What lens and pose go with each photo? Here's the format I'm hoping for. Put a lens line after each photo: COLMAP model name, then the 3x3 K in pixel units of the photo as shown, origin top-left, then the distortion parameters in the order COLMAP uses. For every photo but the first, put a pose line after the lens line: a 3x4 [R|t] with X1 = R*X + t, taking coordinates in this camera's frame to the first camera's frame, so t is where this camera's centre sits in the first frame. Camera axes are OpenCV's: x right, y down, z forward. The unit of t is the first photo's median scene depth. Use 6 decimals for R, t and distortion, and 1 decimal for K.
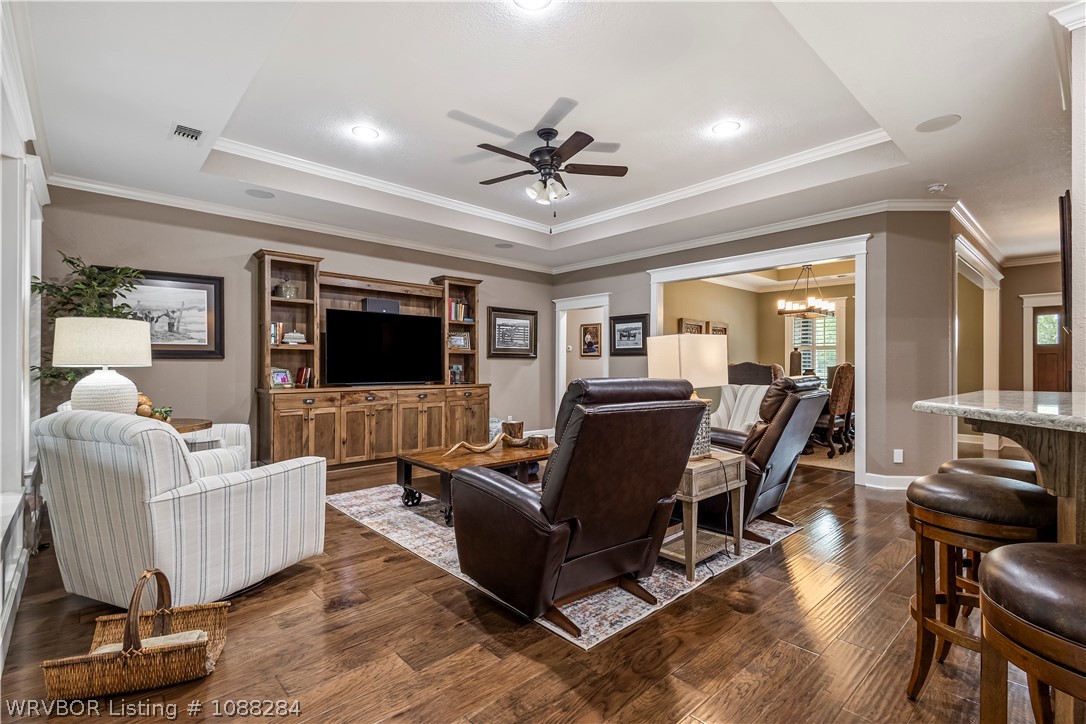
lens RADIAL K [[500.5, 0, 545.6], [0, 500.5, 361.0], [0, 0, 1]] dist [0.007547, -0.001130]
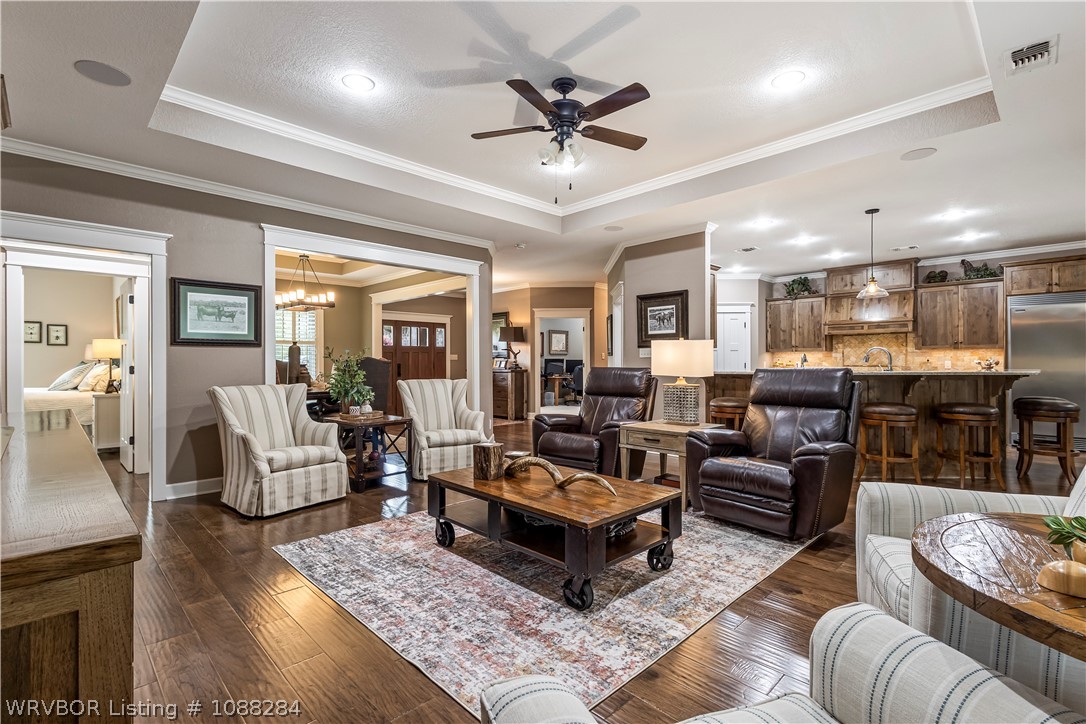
lens RADIAL K [[500.5, 0, 541.2], [0, 500.5, 361.4], [0, 0, 1]] dist [0.007547, -0.001130]
pose [[-0.030319, -0.000009, 0.999540, -0.651095], [-0.005557, 0.999985, -0.000160, 0.008823], [-0.999525, -0.005559, -0.030319, 0.830217]]
